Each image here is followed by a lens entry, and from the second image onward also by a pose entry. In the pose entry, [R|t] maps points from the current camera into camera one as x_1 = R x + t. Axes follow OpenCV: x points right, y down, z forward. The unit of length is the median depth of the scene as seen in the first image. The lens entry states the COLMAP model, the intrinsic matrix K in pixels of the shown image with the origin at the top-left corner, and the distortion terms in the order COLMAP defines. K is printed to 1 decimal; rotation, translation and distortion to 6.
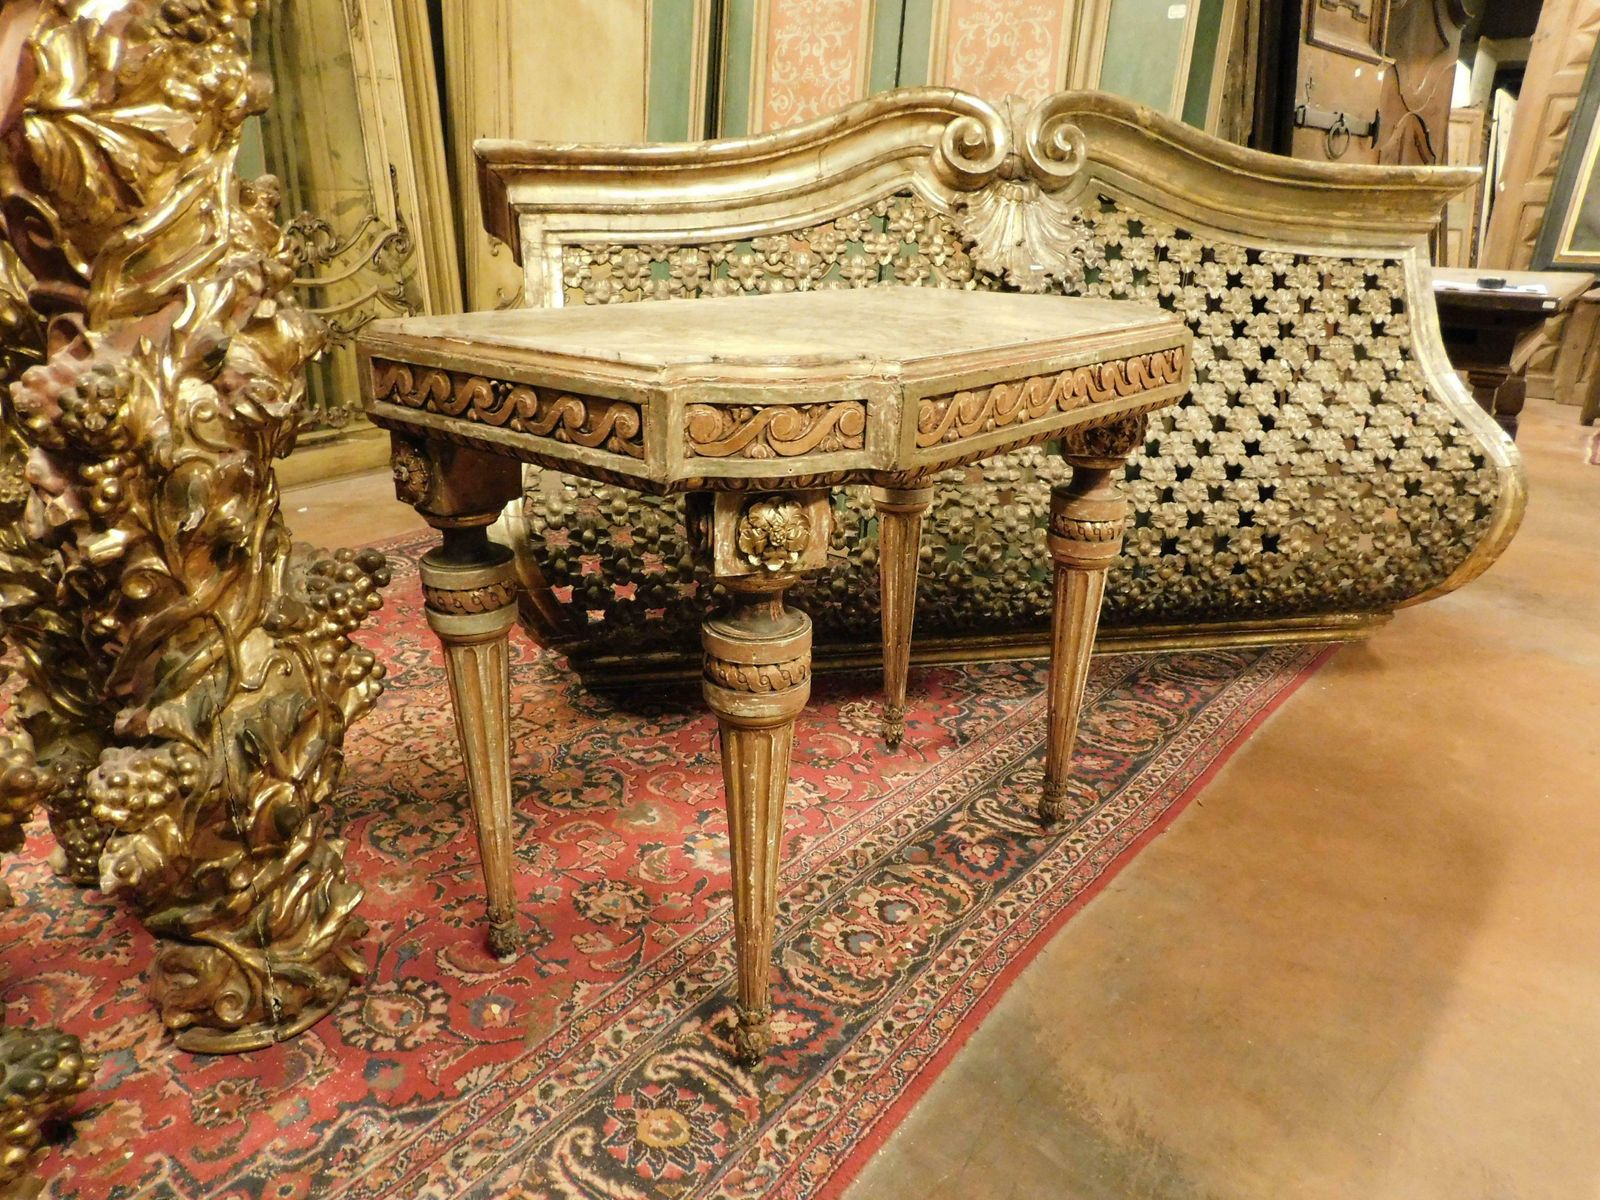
lens RADIAL K [[1137.8, 0, 788.0], [0, 1137.8, 600.3], [0, 0, 1]] dist [-0.054474, 0.079542]
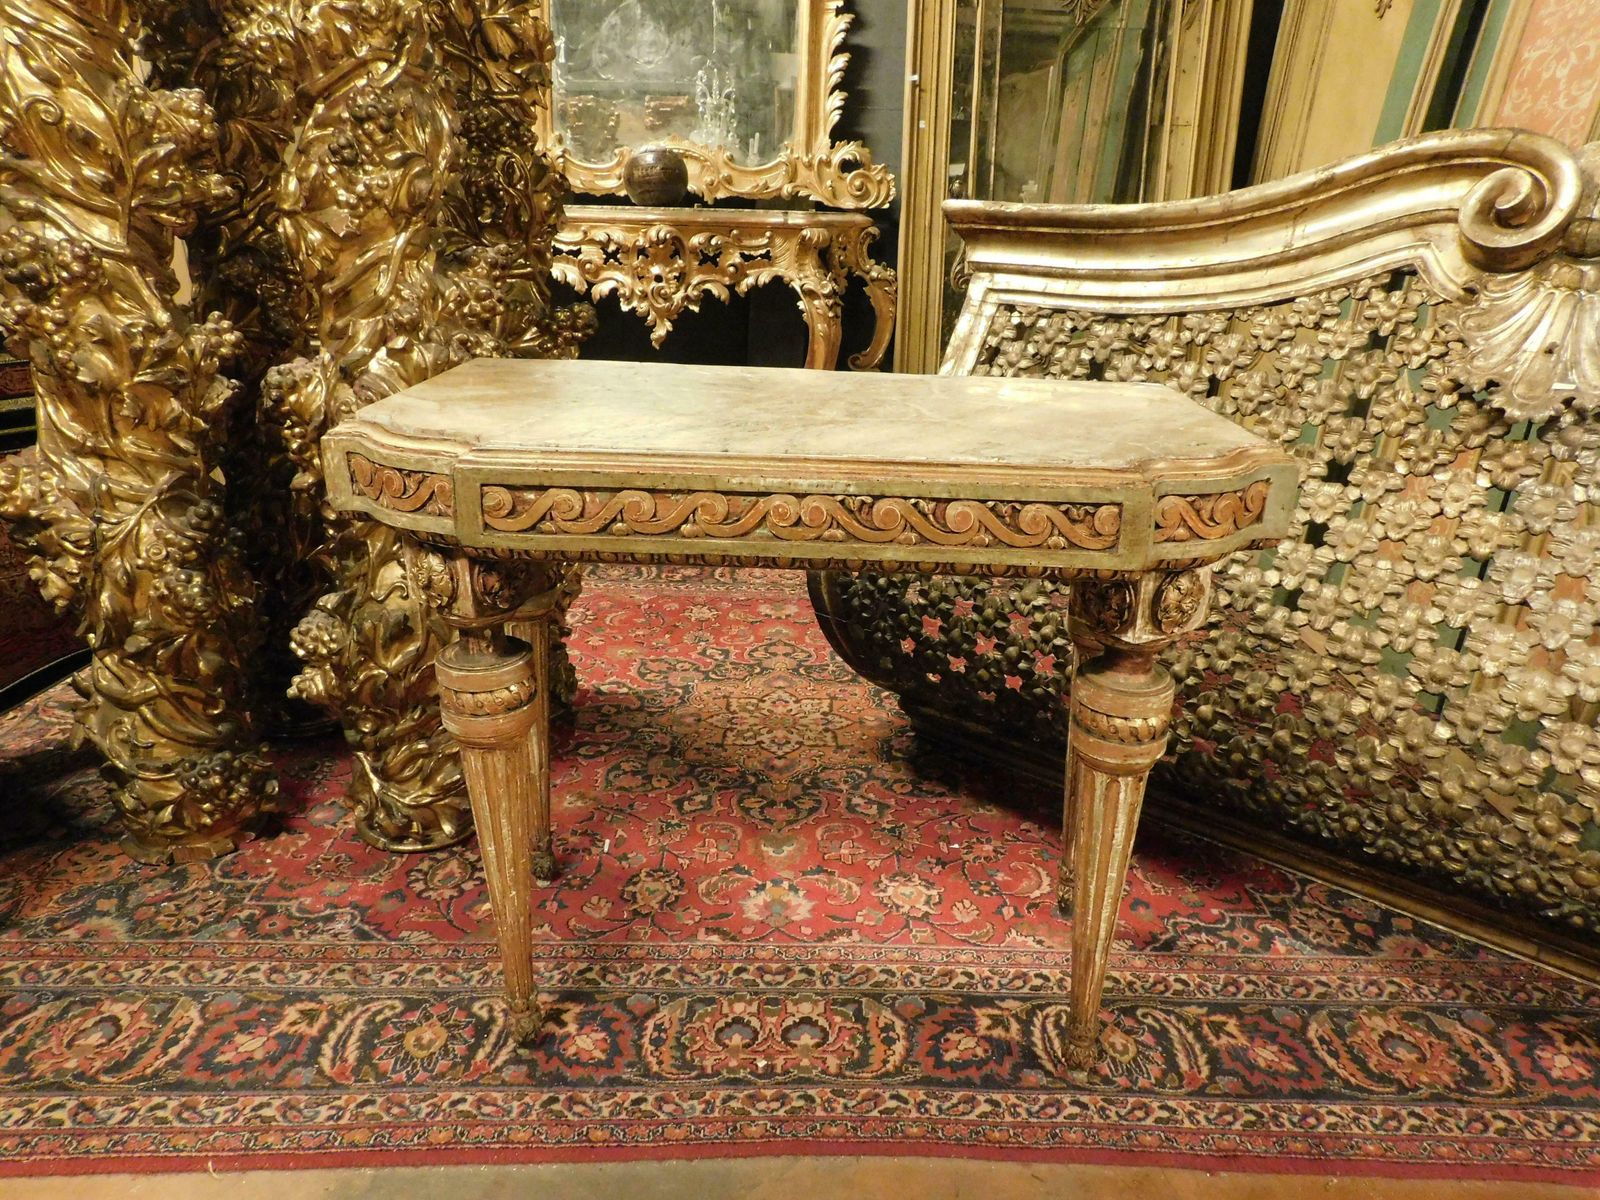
lens RADIAL K [[1138.2, 0, 796.0], [0, 1138.2, 597.5], [0, 0, 1]] dist [-0.047142, 0.068887]
pose [[0.624509, 0.262769, -0.735487, 0.492894], [-0.277484, 0.954915, 0.105550, -0.120591], [0.730062, 0.138169, 0.669267, 0.228053]]
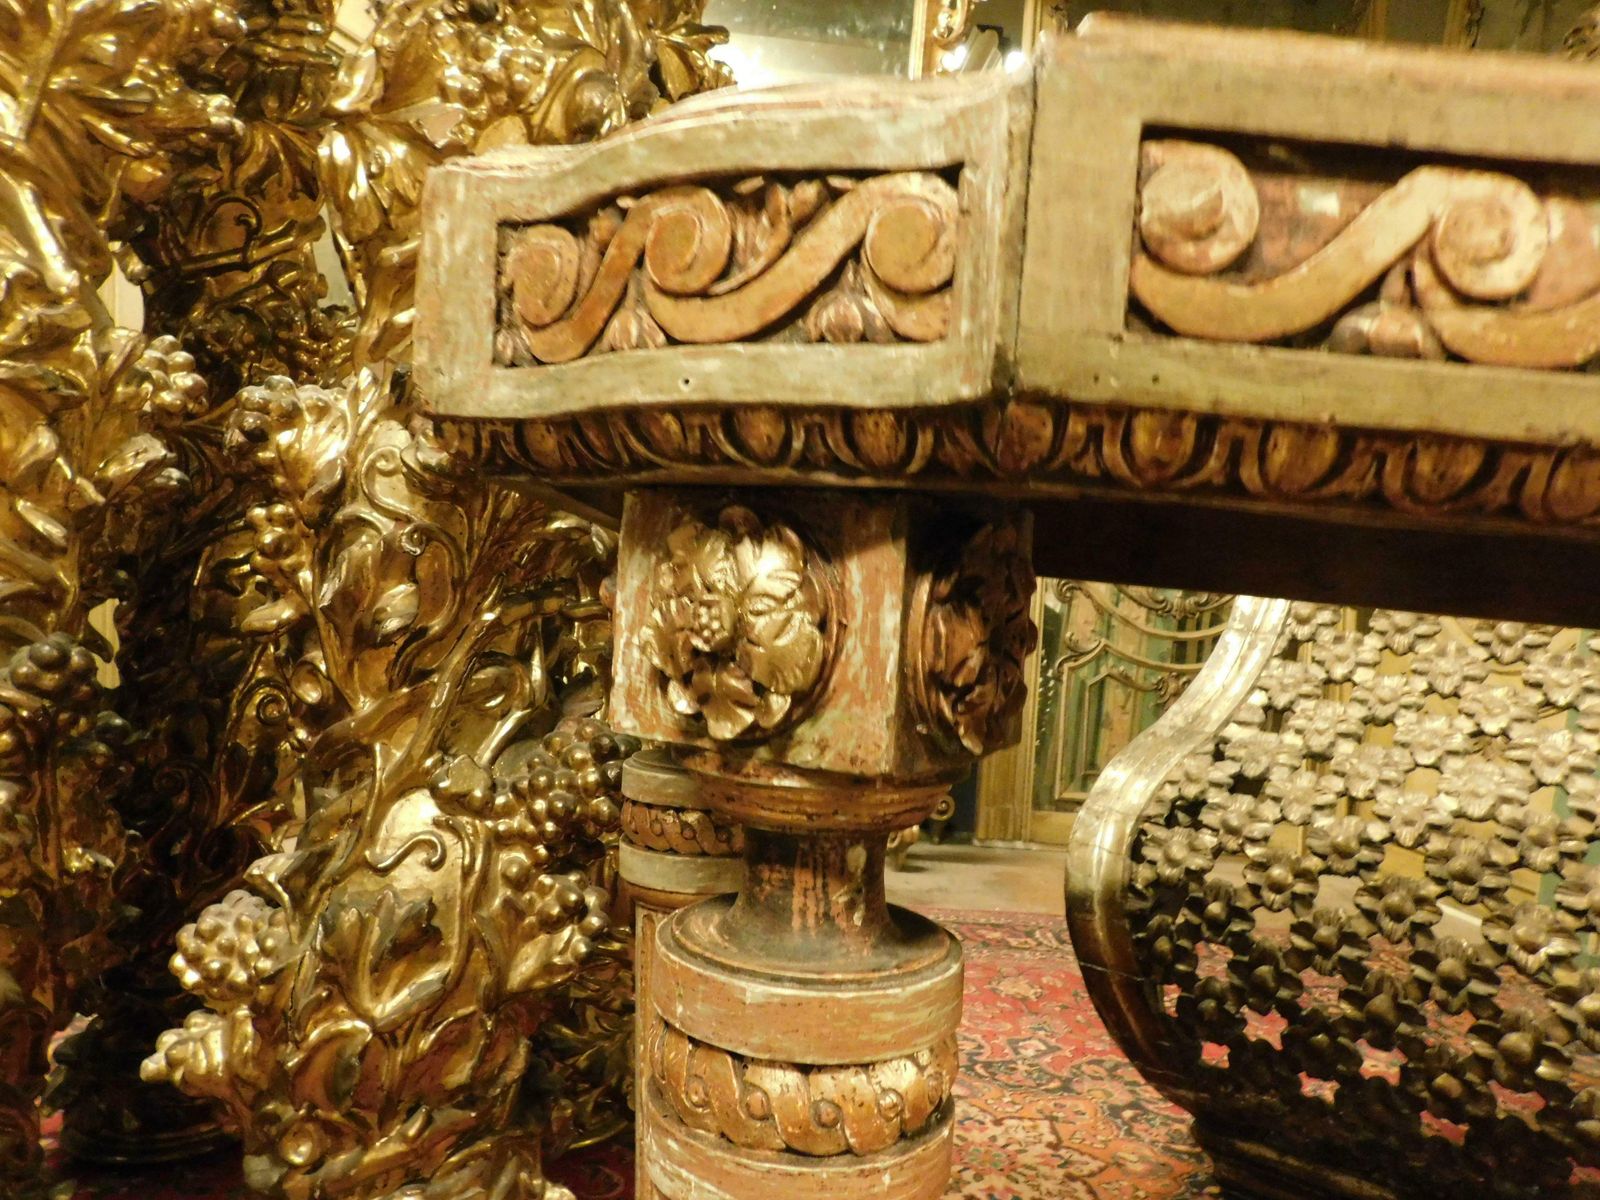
lens RADIAL K [[1134.2, 0, 793.3], [0, 1134.2, 606.2], [0, 0, 1]] dist [-0.041986, 0.063418]
pose [[0.655825, 0.043594, -0.753653, 0.114805], [-0.321708, 0.919281, -0.226774, 0.002826], [0.682933, 0.391180, 0.616912, 0.366874]]
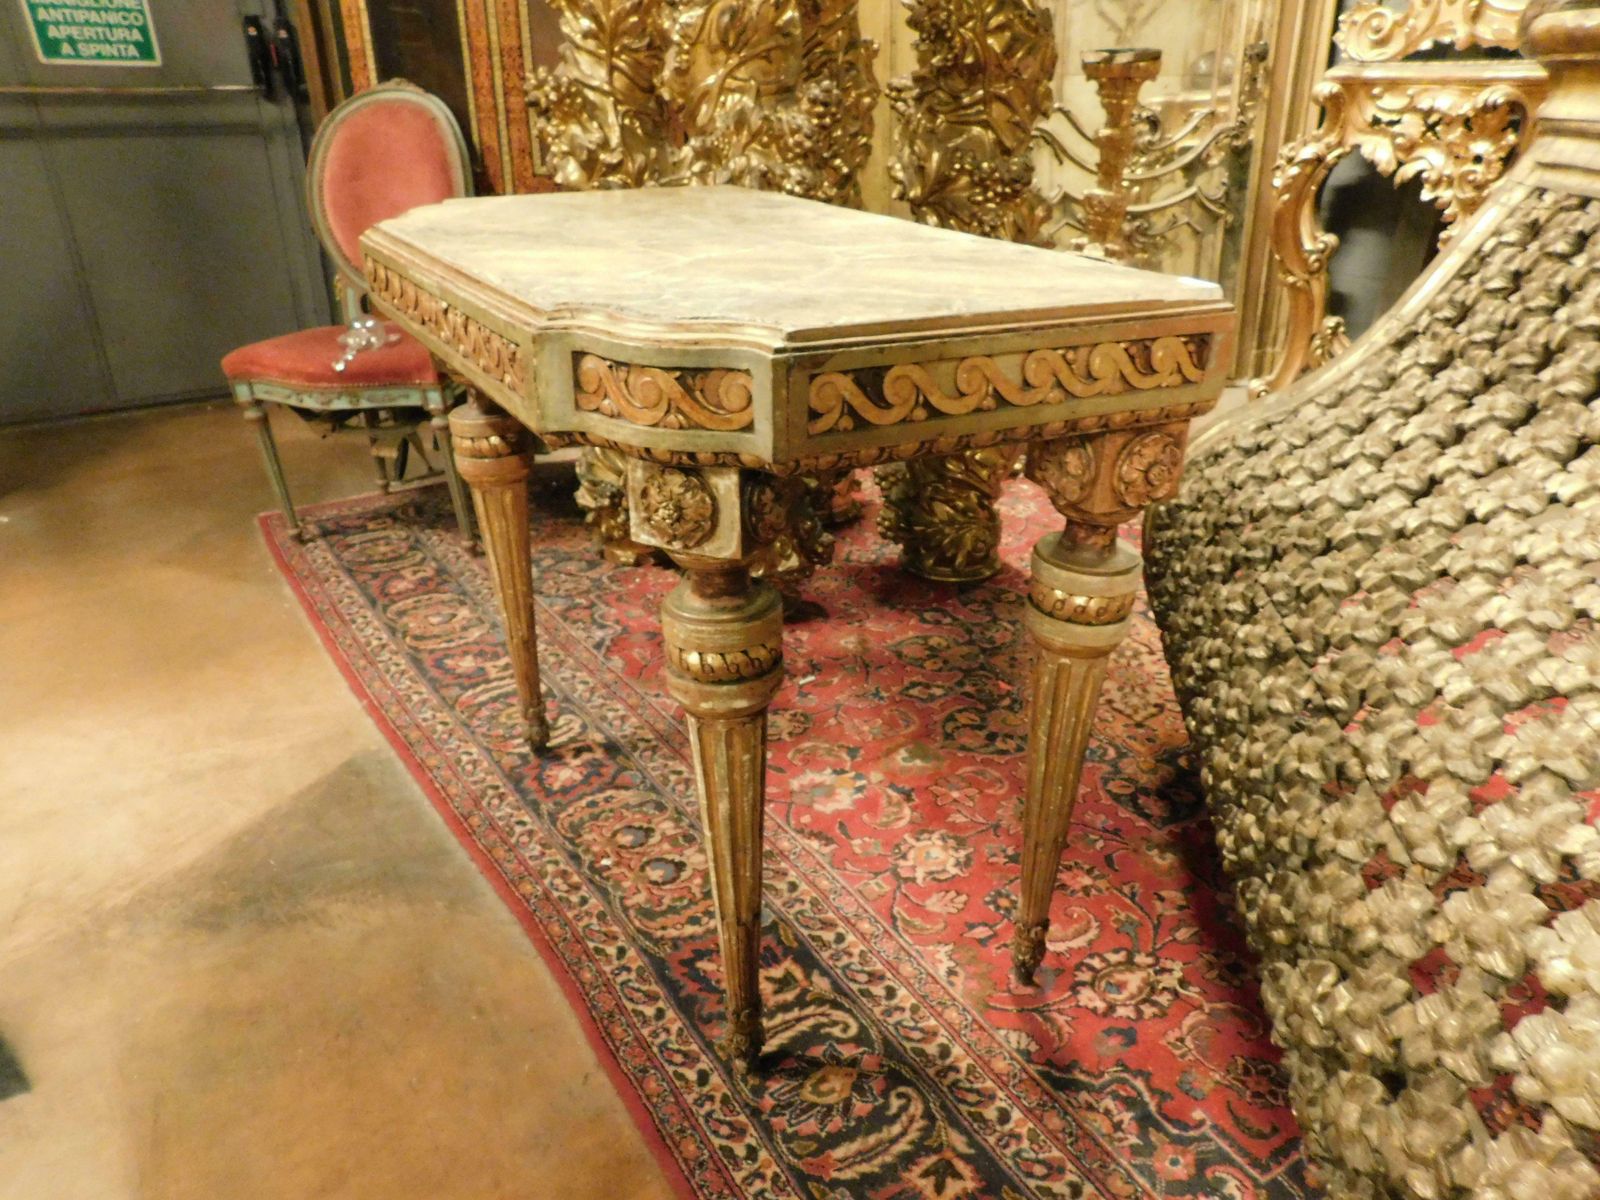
lens RADIAL K [[1140.5, 0, 806.2], [0, 1140.5, 595.0], [0, 0, 1]] dist [-0.040967, 0.066195]
pose [[-0.323172, 0.386340, -0.863888, 0.572328], [-0.327813, 0.810651, 0.485163, -0.301986], [0.887749, 0.439984, -0.135333, 0.816657]]
